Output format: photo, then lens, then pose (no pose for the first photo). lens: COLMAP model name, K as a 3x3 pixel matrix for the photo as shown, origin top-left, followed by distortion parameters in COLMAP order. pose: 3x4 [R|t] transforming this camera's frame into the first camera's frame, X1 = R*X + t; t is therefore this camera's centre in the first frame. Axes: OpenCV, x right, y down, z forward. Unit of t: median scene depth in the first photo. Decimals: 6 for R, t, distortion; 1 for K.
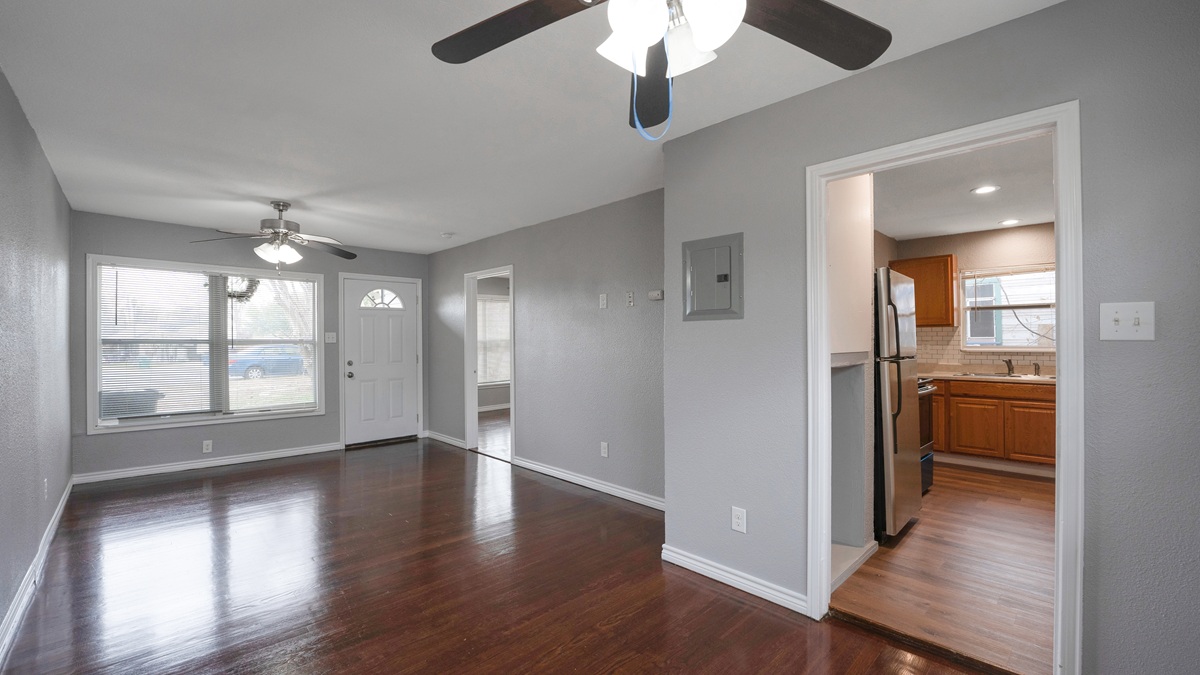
lens RADIAL K [[503.2, 0, 605.1], [0, 503.2, 335.4], [0, 0, 1]] dist [-0.019984, 0.003393]
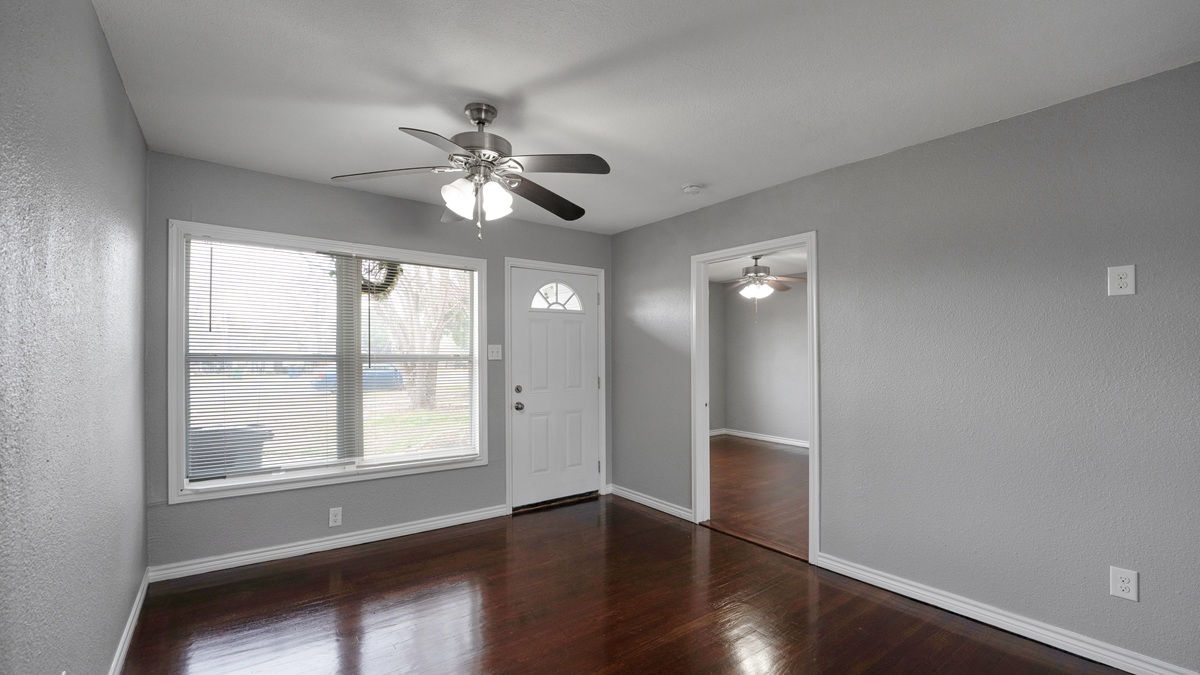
lens RADIAL K [[503.2, 0, 594.2], [0, 503.2, 349.4], [0, 0, 1]] dist [-0.019984, 0.003393]
pose [[0.992009, 0.002863, -0.126137, -0.362150], [-0.003067, 0.999994, -0.001424, 0.001533], [0.126132, 0.001799, 0.992012, 0.370572]]
